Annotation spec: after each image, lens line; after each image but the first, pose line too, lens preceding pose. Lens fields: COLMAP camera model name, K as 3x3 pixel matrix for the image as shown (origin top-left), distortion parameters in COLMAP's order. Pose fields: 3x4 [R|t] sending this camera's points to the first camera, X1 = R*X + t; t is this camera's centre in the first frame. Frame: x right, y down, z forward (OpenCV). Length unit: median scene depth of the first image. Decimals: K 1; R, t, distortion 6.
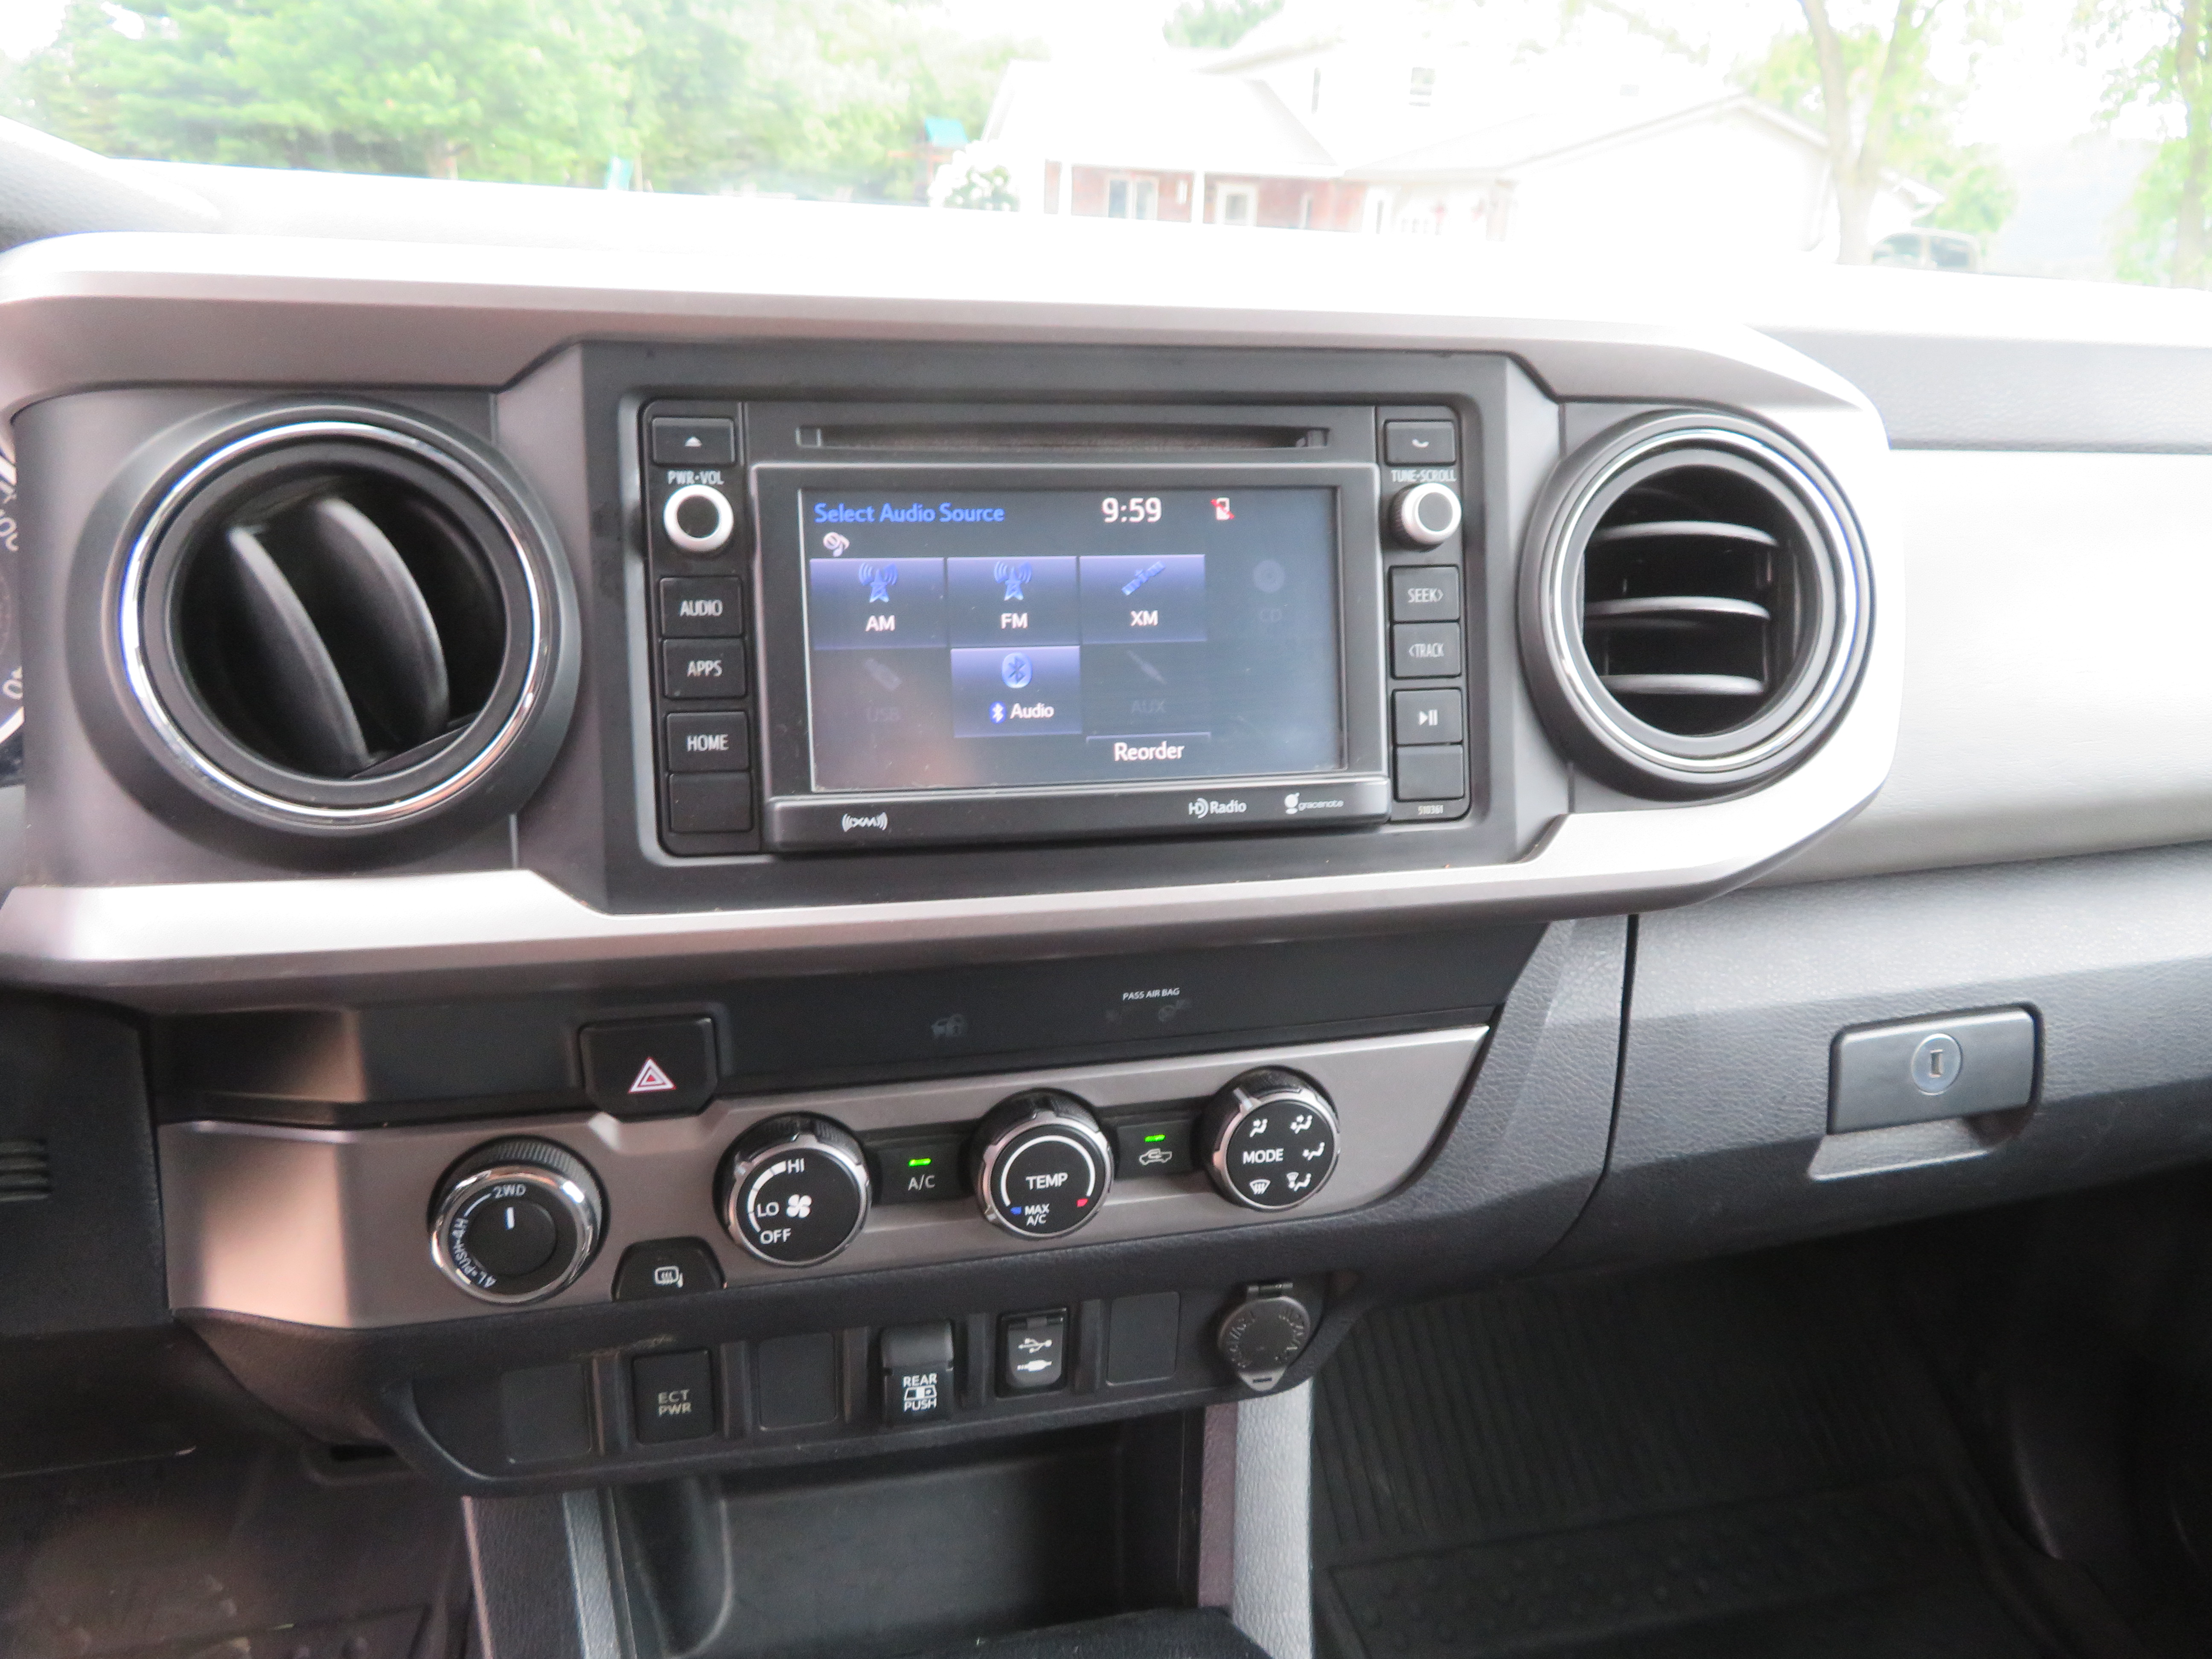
lens RADIAL K [[1555.8, 0, 1118.7], [0, 1555.8, 834.0], [0, 0, 1]] dist [0.009302, -0.010250]
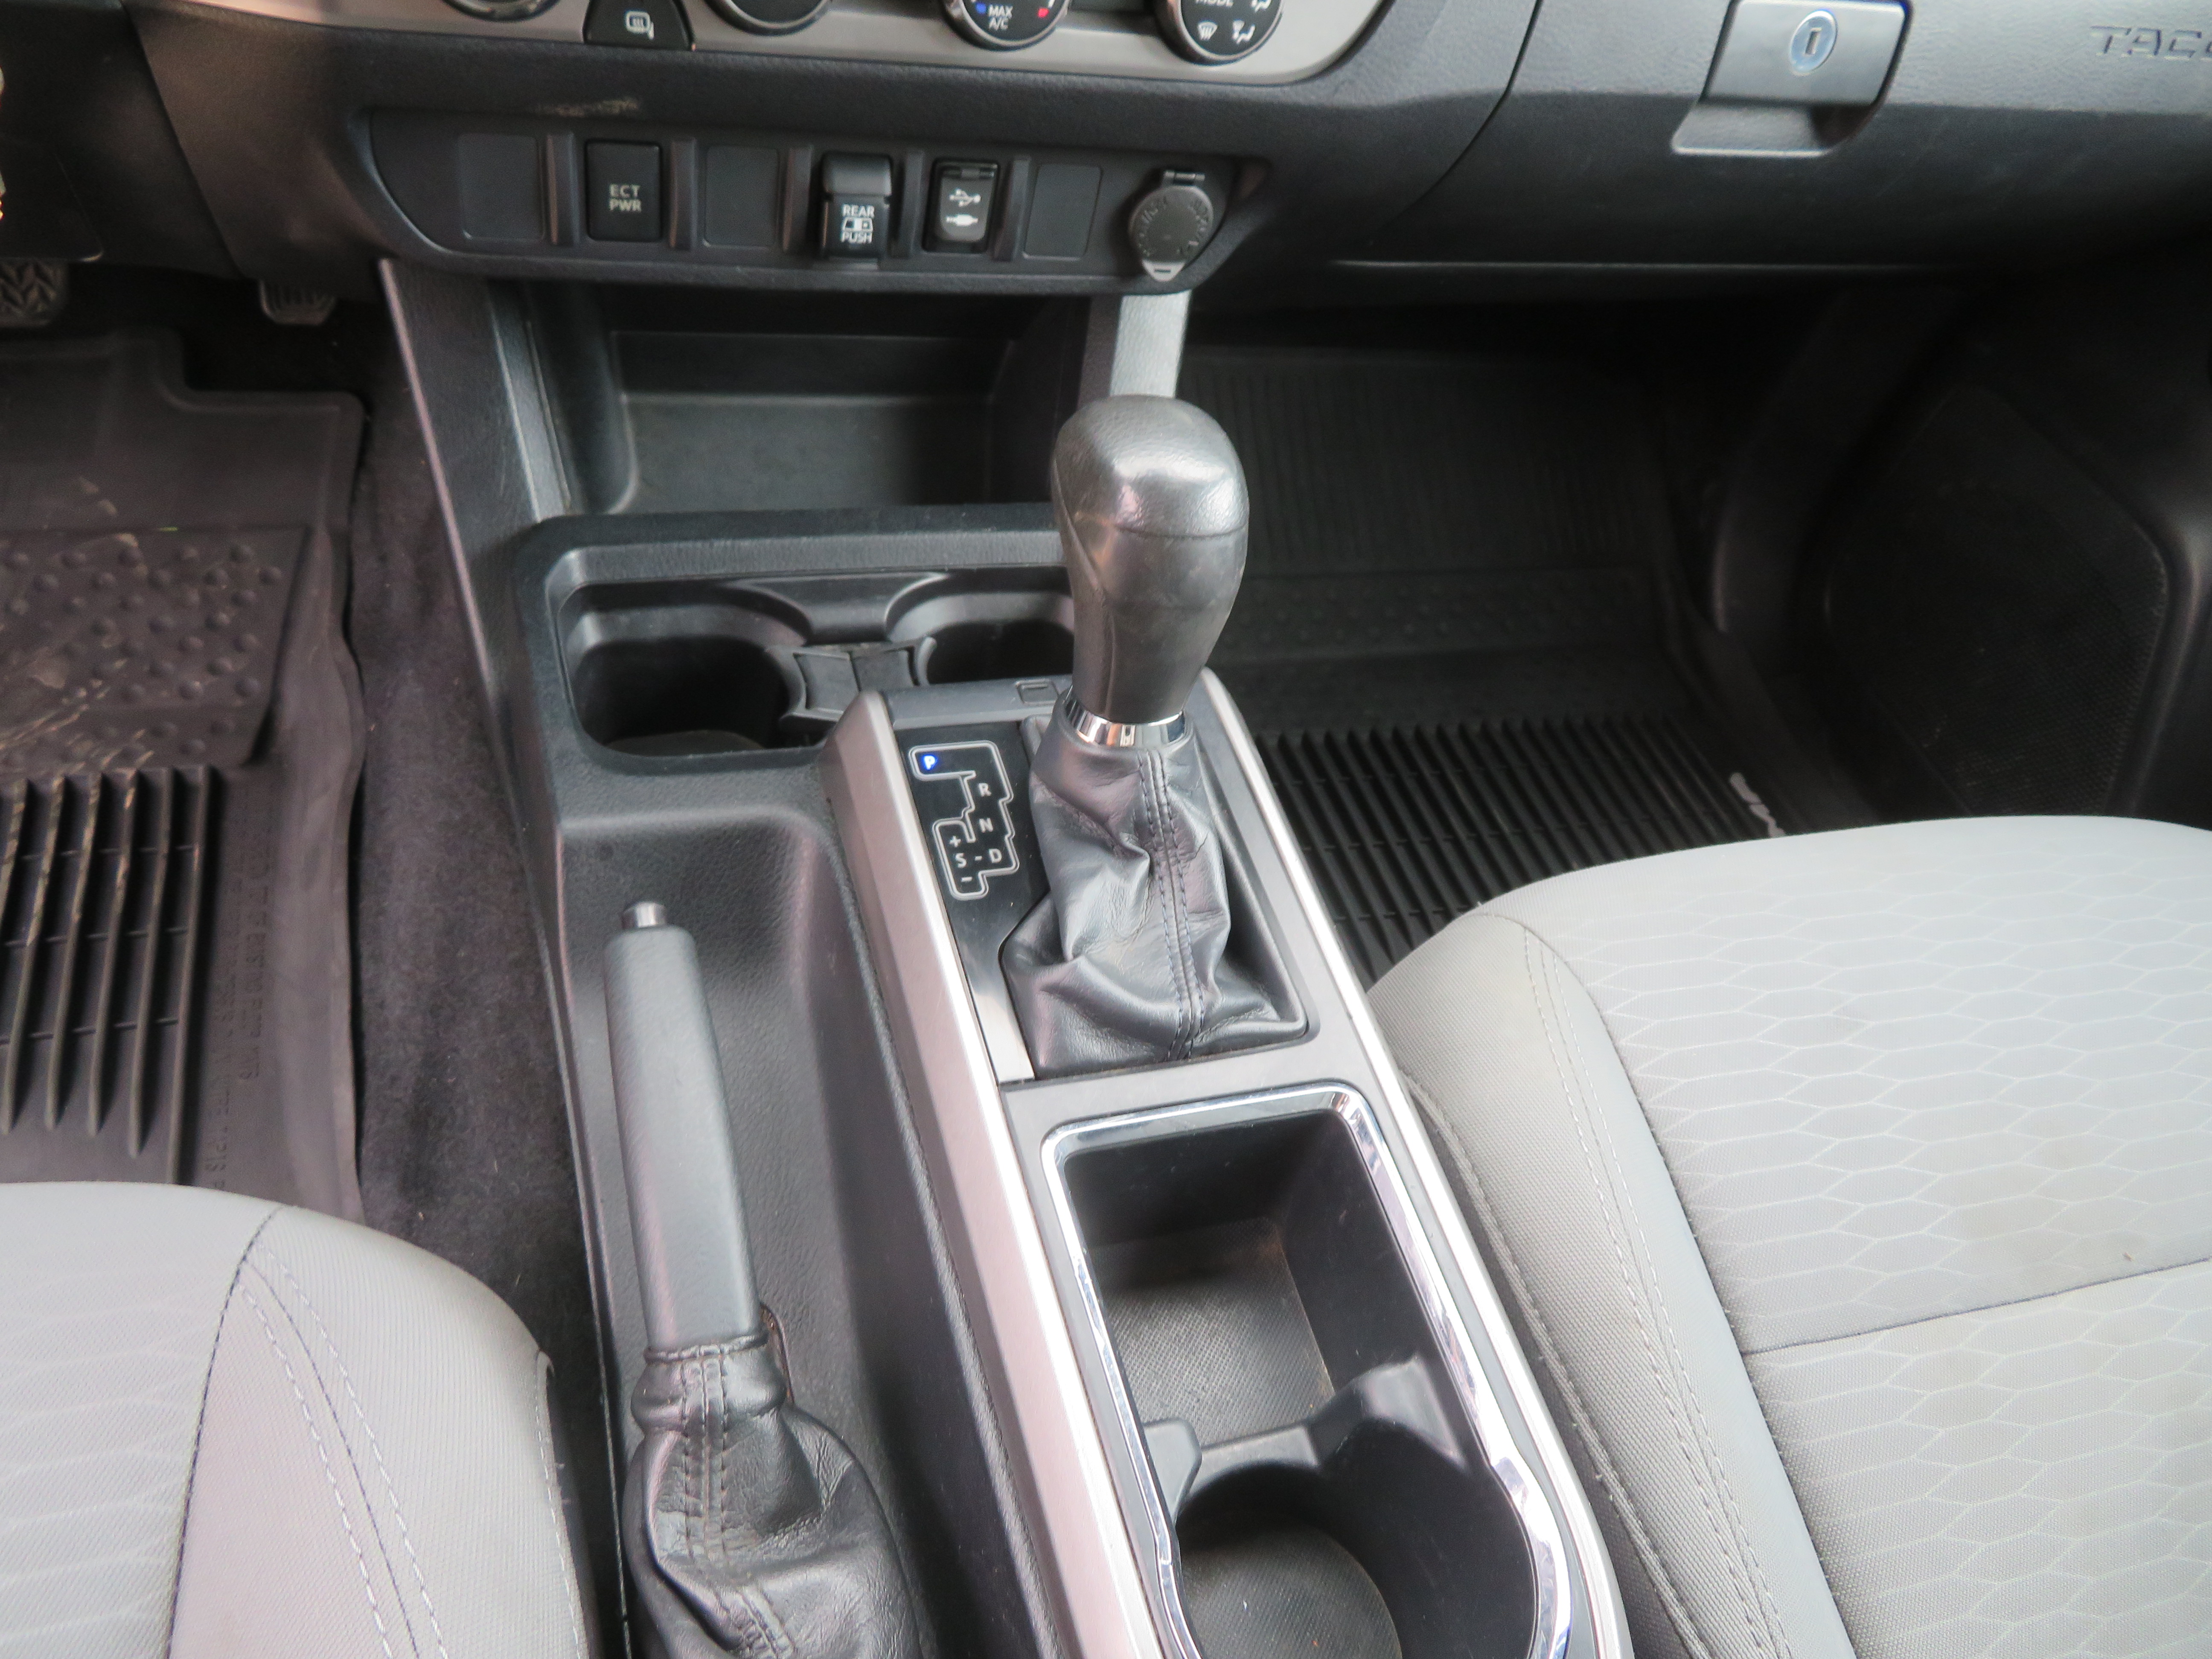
lens RADIAL K [[1555.8, 0, 1094.1], [0, 1555.8, 828.3], [0, 0, 1]] dist [0.009302, -0.010250]
pose [[0.985827, 0.062617, 0.155640, -0.106653], [-0.124837, 0.893571, 0.431215, 0.244169], [-0.112074, -0.444533, 0.888724, -0.156008]]
